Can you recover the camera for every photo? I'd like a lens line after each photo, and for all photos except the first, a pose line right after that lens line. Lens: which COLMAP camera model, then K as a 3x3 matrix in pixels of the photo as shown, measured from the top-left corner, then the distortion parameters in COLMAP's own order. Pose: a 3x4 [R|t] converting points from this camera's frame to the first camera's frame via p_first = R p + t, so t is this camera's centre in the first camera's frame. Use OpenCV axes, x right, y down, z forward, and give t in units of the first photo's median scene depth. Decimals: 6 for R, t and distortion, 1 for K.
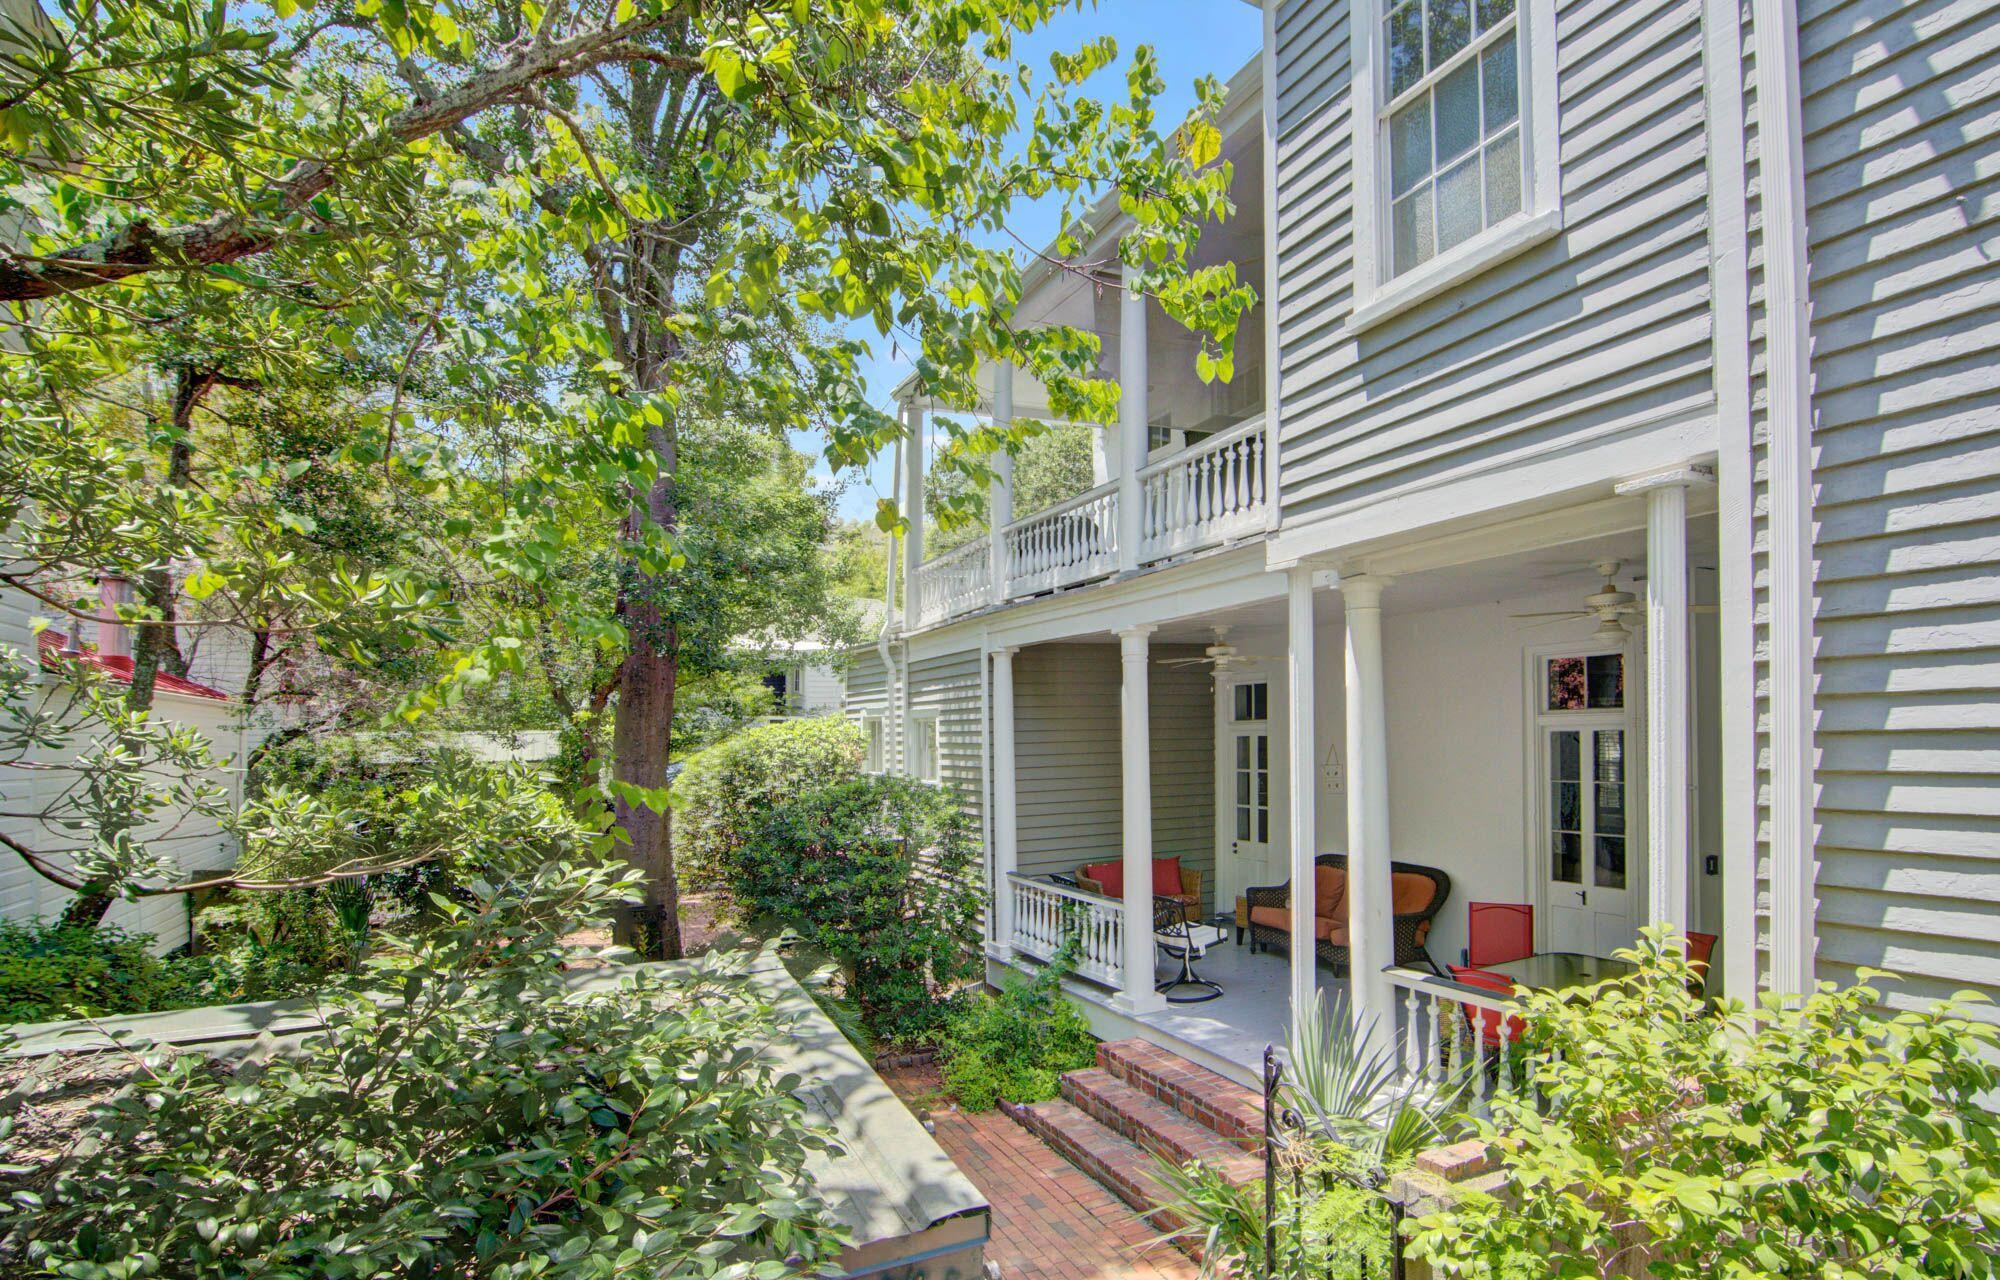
lens RADIAL K [[989.5, 0, 1078.1], [0, 989.5, 724.7], [0, 0, 1]] dist [0.023271, 0.000126]
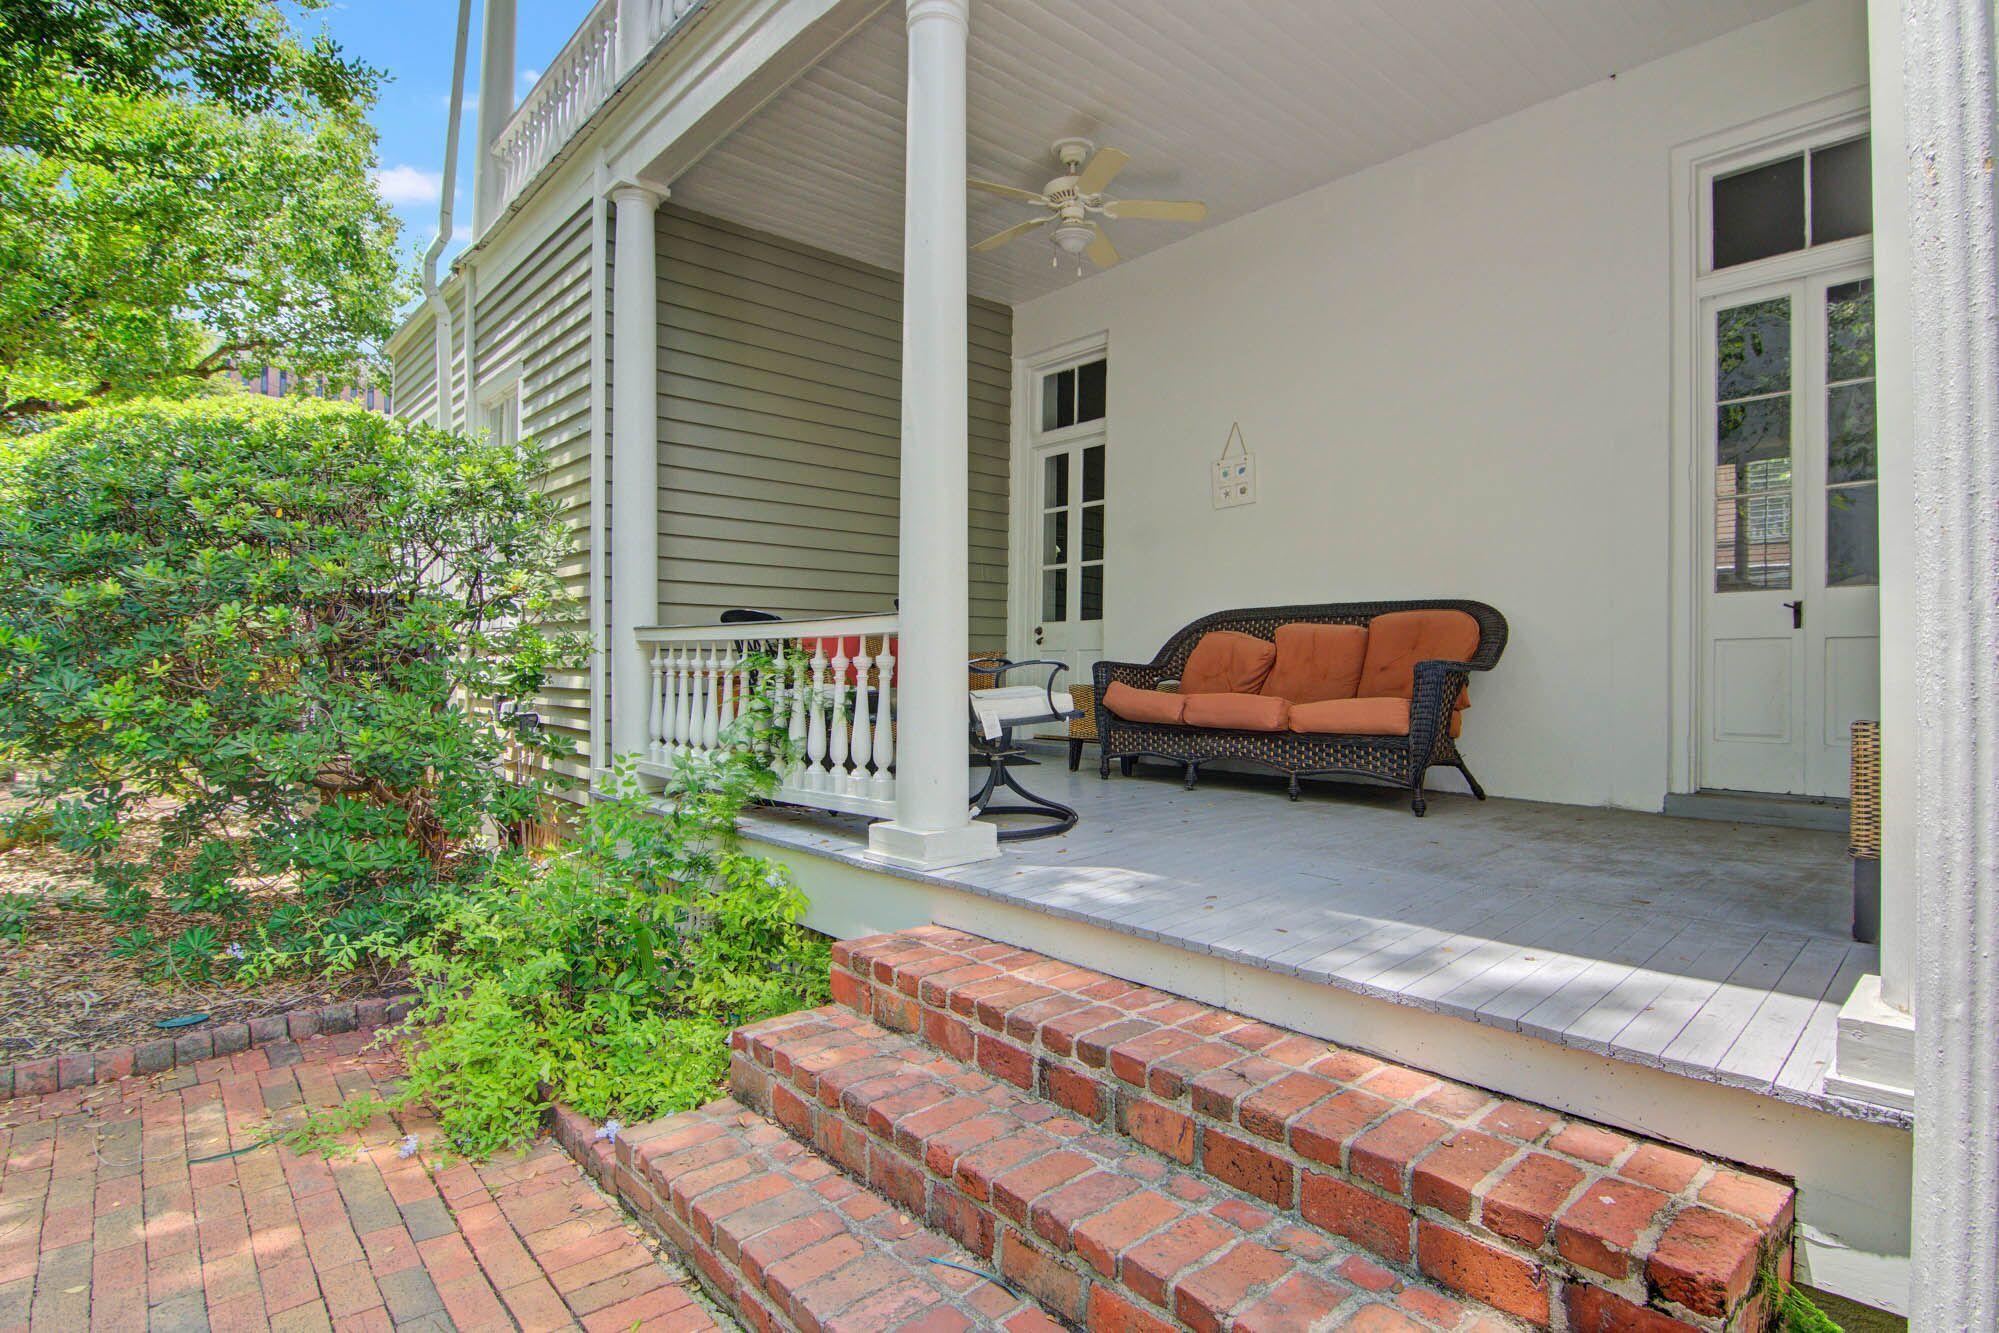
lens RADIAL K [[1008.4, 0, 1012.5], [0, 1008.4, 667.7], [0, 0, 1]] dist [-0.006489, -0.005274]
pose [[0.973243, 0.015796, 0.229235, -0.003177], [-0.020560, 0.999619, 0.018407, 0.182637], [-0.228857, -0.022627, 0.973197, 0.538870]]
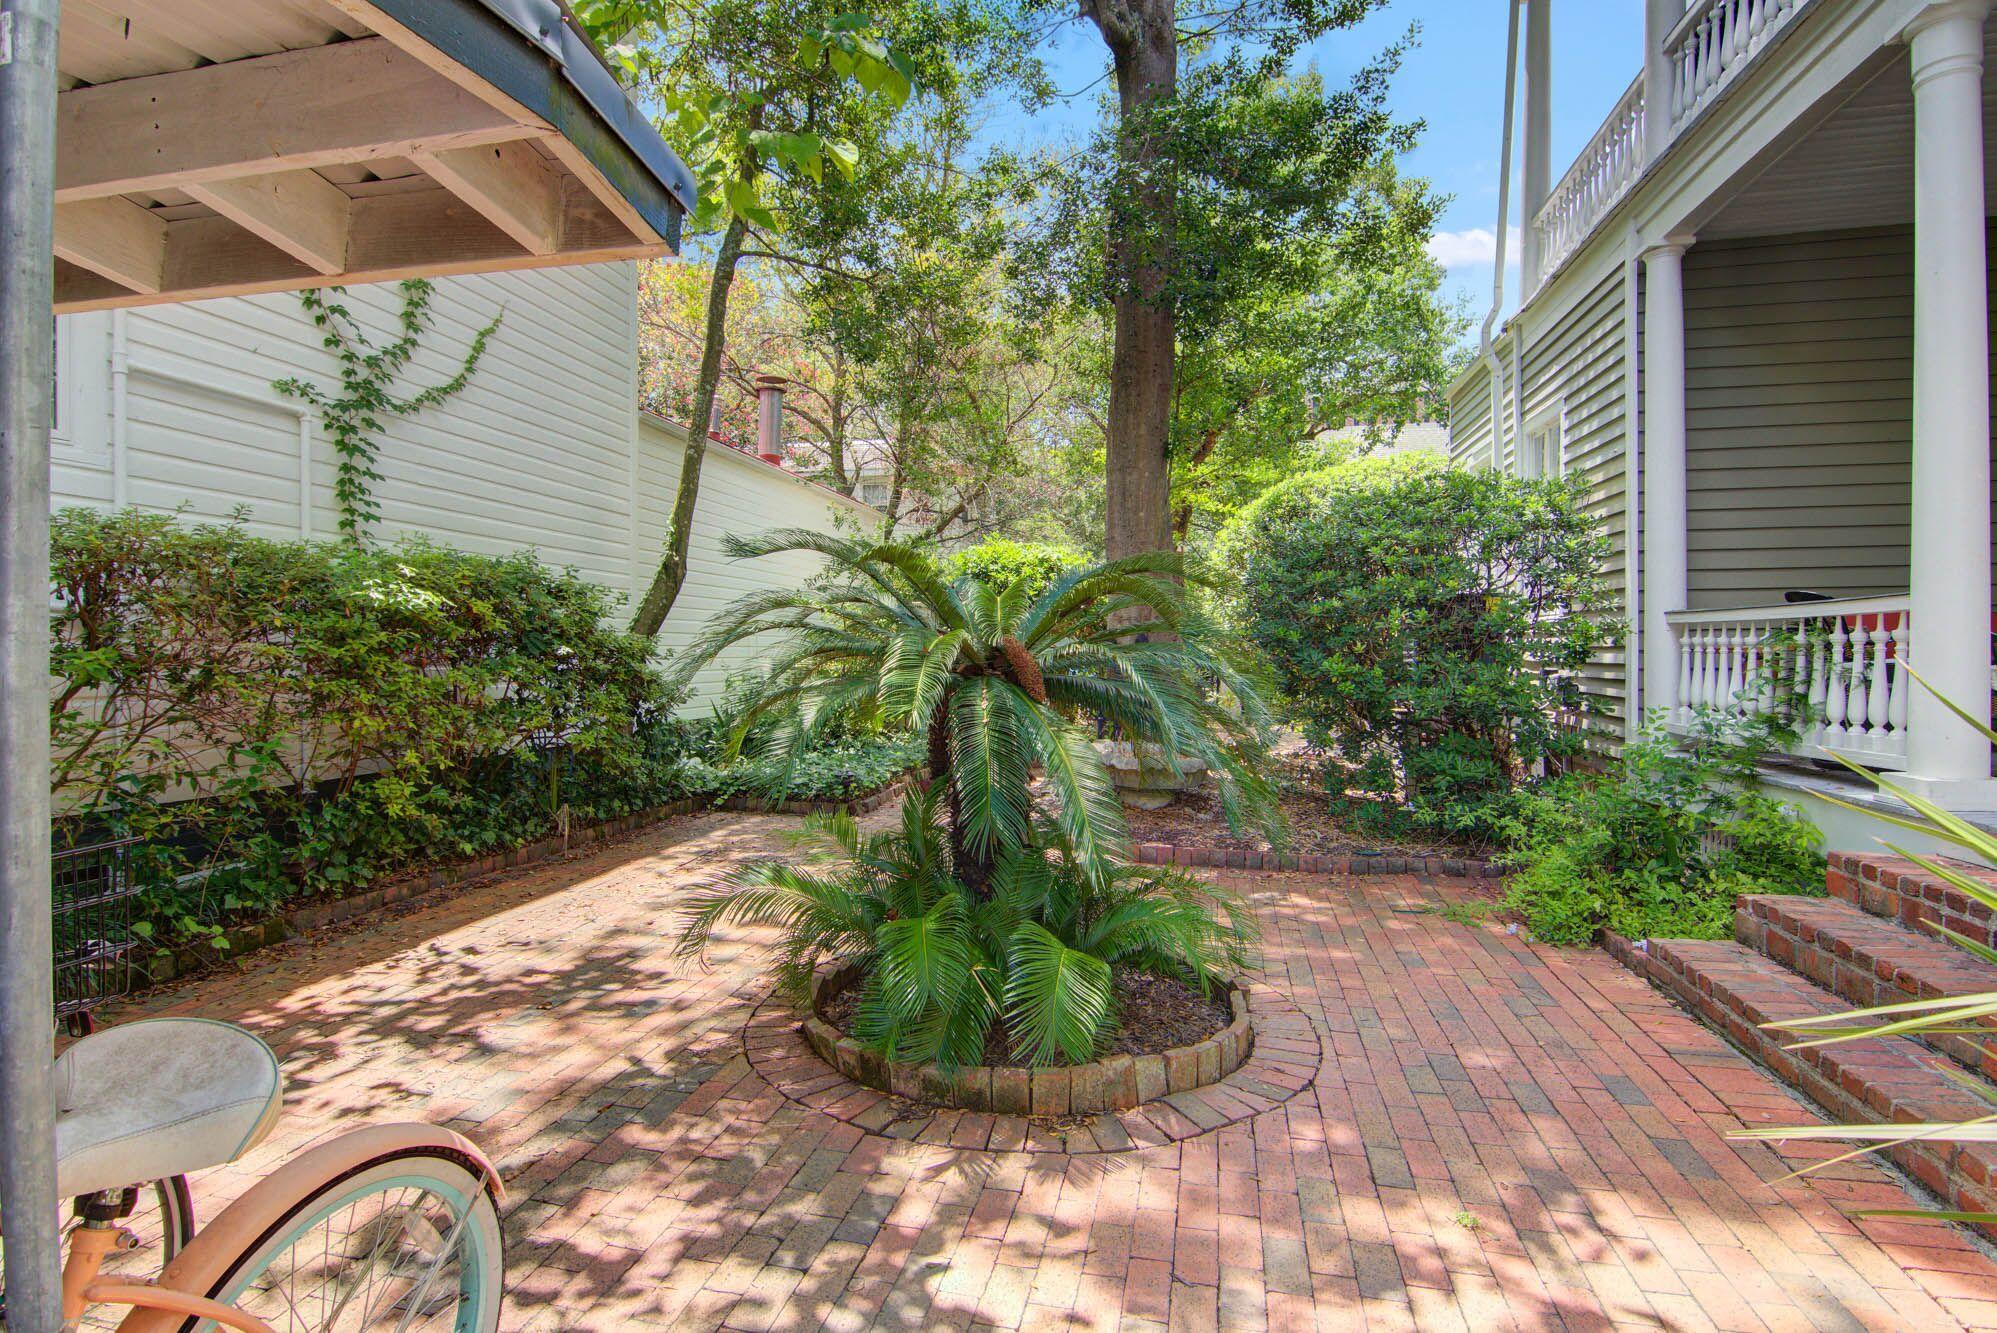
lens RADIAL K [[1007.4, 0, 1007.2], [0, 1007.4, 664.4], [0, 0, 1]] dist [-0.006489, -0.005274]
pose [[0.756803, 0.015932, -0.653448, 0.029025], [0.010233, 0.999292, 0.036217, 0.180978], [0.653563, -0.034096, 0.756104, 0.320555]]
